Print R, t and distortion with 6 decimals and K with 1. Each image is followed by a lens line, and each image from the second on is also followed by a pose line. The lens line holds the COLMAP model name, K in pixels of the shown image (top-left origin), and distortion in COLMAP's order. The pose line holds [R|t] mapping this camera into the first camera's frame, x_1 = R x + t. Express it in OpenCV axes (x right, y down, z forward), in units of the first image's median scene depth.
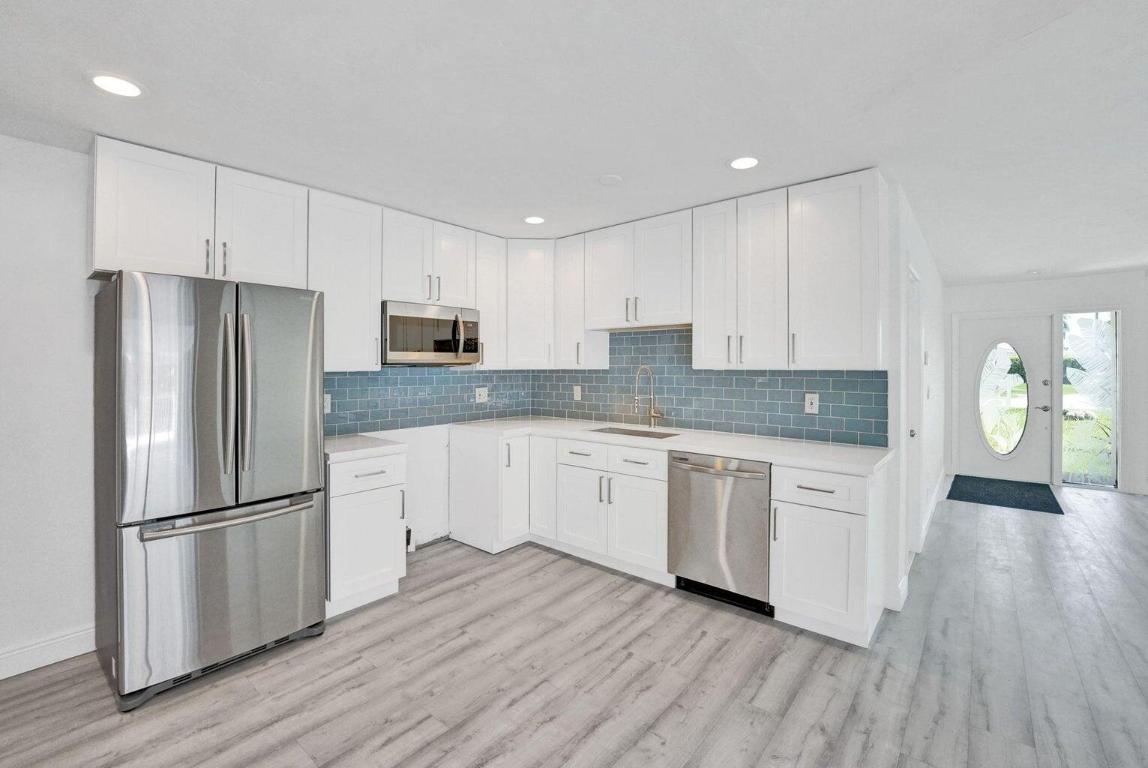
lens RADIAL K [[495.7, 0, 578.5], [0, 495.7, 369.1], [0, 0, 1]] dist [-0.027382, 0.004045]
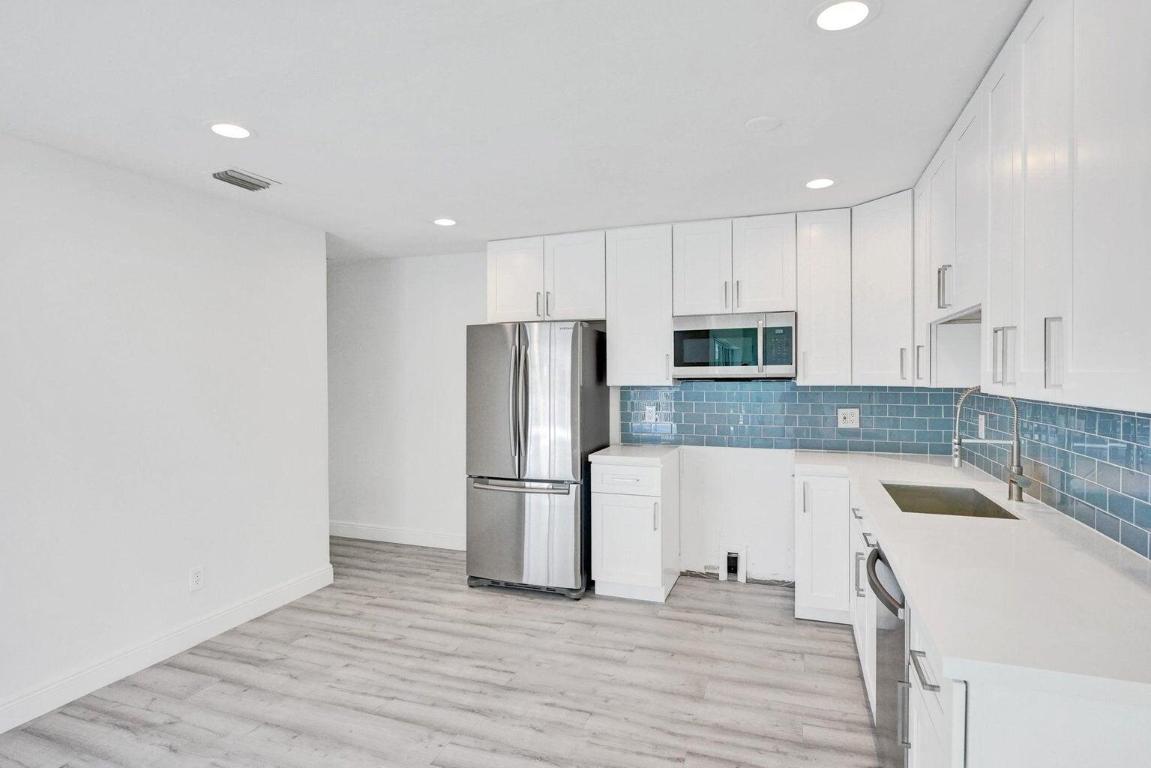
lens RADIAL K [[579.4, 0, 575.5], [0, 579.4, 384.0], [0, 0, 1]] dist [-0.005911, -0.000894]
pose [[0.335873, 0.007823, -0.941875, 0.770788], [-0.001146, 0.999968, 0.007897, -0.009930], [0.941907, -0.001573, 0.335871, 0.471581]]
